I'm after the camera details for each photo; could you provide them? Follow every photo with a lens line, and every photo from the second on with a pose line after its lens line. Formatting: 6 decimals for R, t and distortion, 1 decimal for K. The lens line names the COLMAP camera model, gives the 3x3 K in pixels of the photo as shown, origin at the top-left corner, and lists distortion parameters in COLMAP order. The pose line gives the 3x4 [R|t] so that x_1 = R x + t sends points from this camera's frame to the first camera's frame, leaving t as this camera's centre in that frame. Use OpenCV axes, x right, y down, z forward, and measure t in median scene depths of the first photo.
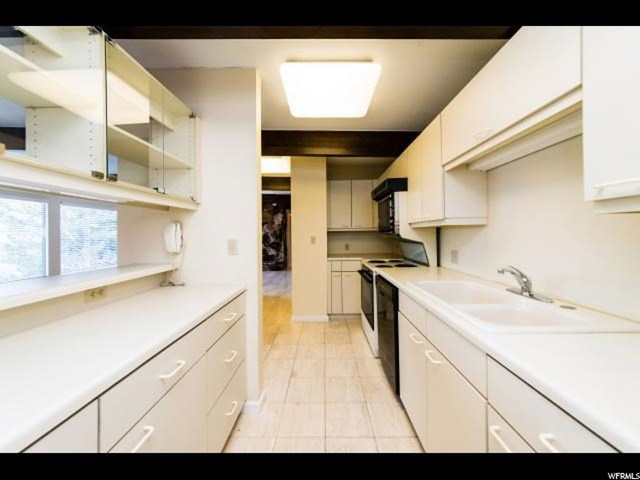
lens RADIAL K [[216.5, 0, 322.8], [0, 216.5, 233.1], [0, 0, 1]] dist [-0.000383, -0.000015]
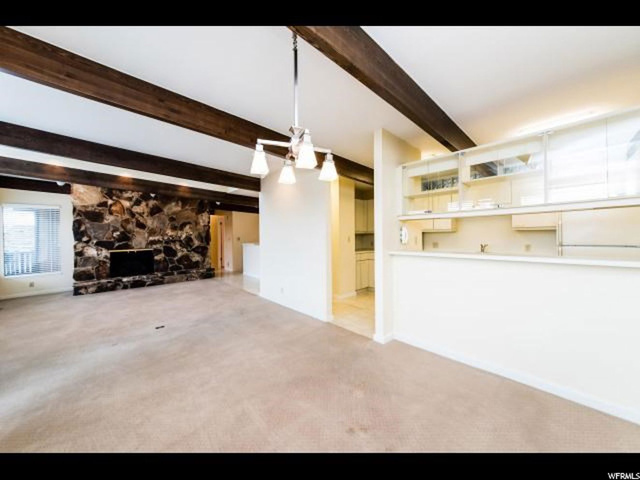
lens RADIAL K [[235.5, 0, 318.6], [0, 235.5, 236.5], [0, 0, 1]] dist [-0.001578, -0.000177]
pose [[0.749568, 0.006257, 0.661898, -0.486498], [-0.002779, 0.999976, -0.006306, 0.009705], [-0.661922, 0.002887, 0.749567, -0.007694]]
